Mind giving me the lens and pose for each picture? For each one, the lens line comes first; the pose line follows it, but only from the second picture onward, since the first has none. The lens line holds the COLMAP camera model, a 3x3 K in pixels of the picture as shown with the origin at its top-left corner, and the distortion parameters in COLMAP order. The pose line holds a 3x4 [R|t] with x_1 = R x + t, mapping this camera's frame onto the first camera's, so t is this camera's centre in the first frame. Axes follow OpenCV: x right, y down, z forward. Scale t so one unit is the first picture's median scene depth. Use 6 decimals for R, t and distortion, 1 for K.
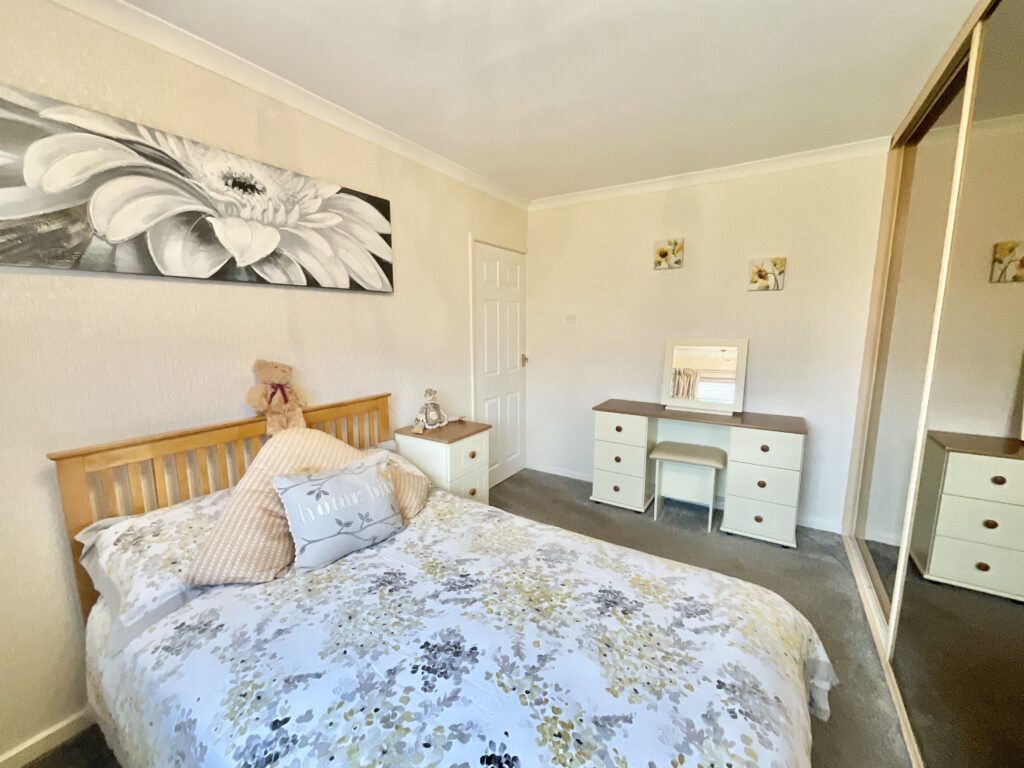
lens RADIAL K [[422.2, 0, 511.9], [0, 422.2, 380.9], [0, 0, 1]] dist [-0.003309, 0.000013]
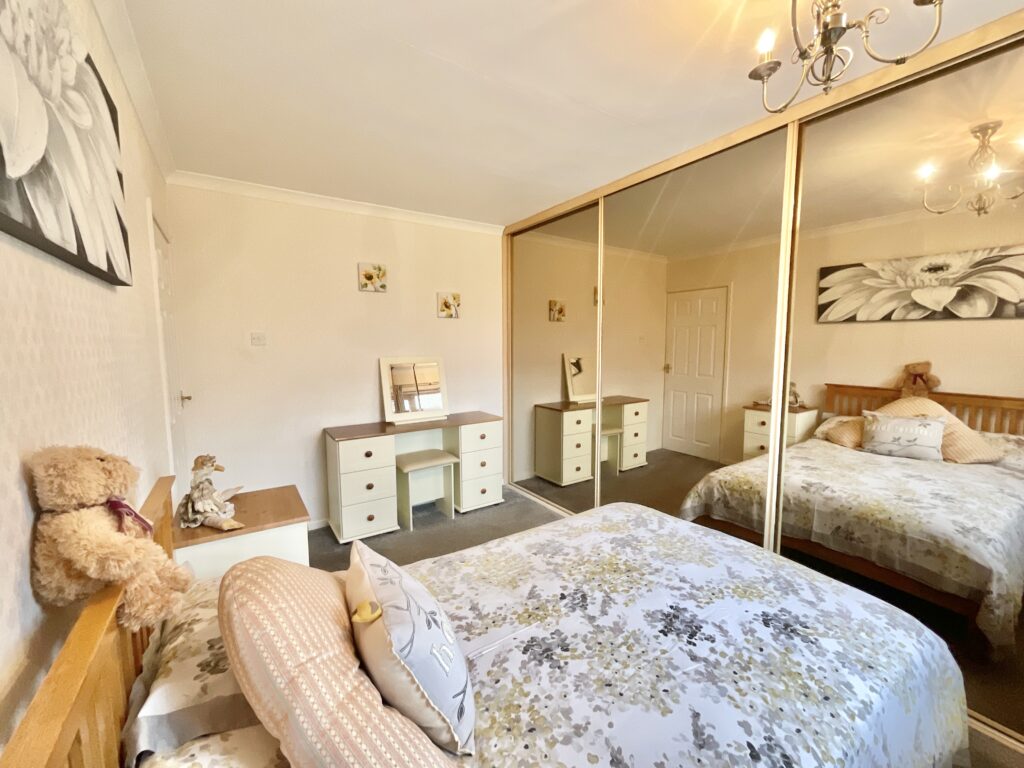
lens RADIAL K [[422.2, 0, 507.6], [0, 422.2, 382.1], [0, 0, 1]] dist [-0.003309, 0.000013]
pose [[0.394812, -0.087160, 0.914618, -1.175681], [0.130955, 0.990664, 0.037878, -0.104092], [-0.909381, 0.104819, 0.402540, 0.767725]]
